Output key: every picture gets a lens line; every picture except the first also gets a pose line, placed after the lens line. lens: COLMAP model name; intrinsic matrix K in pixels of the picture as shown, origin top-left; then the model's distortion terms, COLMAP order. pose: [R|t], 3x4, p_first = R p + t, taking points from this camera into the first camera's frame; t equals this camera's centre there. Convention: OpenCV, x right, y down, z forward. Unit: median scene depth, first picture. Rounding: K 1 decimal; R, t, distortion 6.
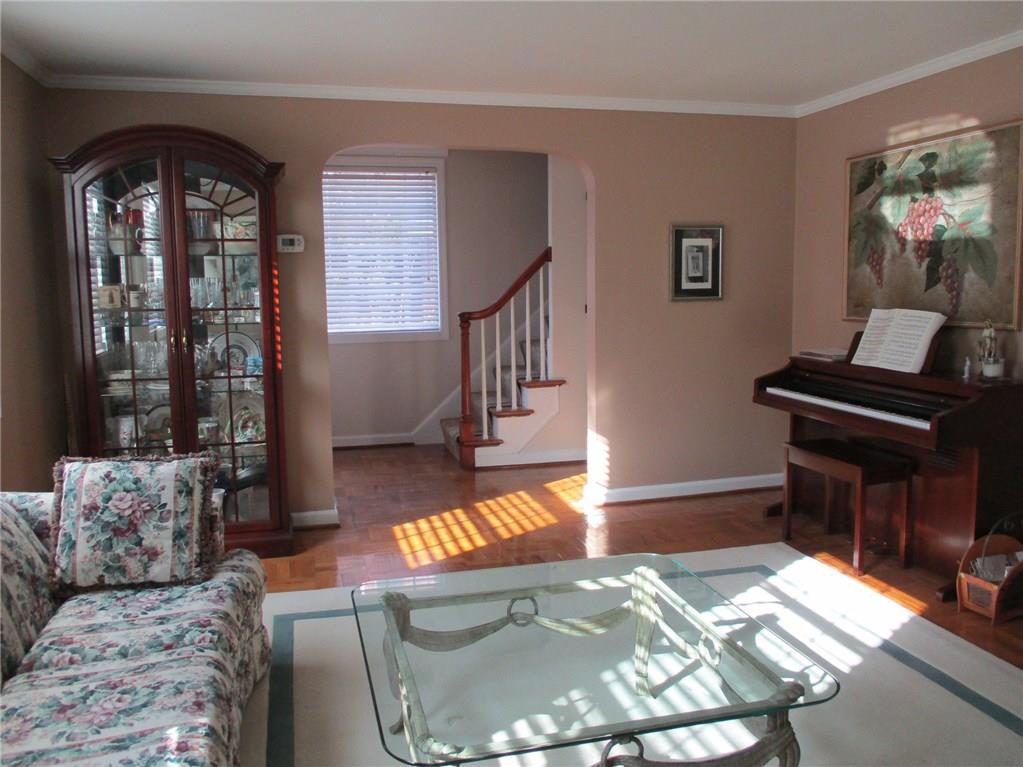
lens RADIAL K [[876.5, 0, 508.9], [0, 876.5, 382.3], [0, 0, 1]] dist [0.027751, -0.031295]
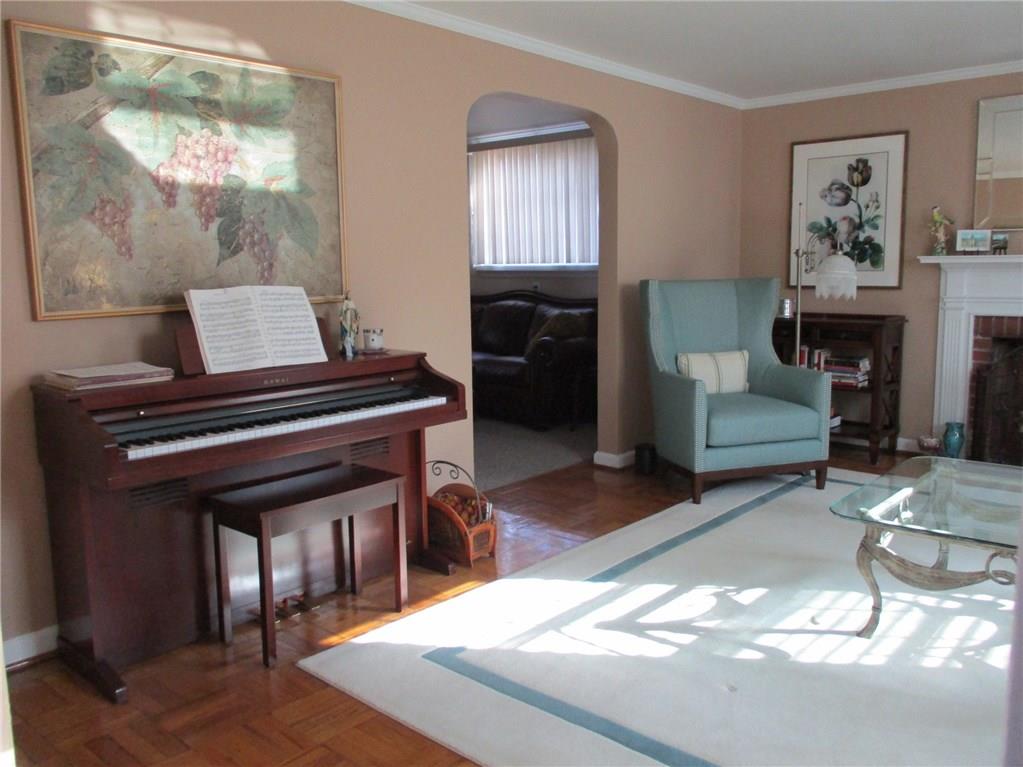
lens RADIAL K [[876.5, 0, 513.5], [0, 876.5, 377.2], [0, 0, 1]] dist [0.027751, -0.031295]
pose [[-0.553047, -0.085636, 0.828737, -0.268071], [0.126606, 0.974513, 0.185189, -0.110736], [-0.823474, 0.207341, -0.528110, 1.156816]]
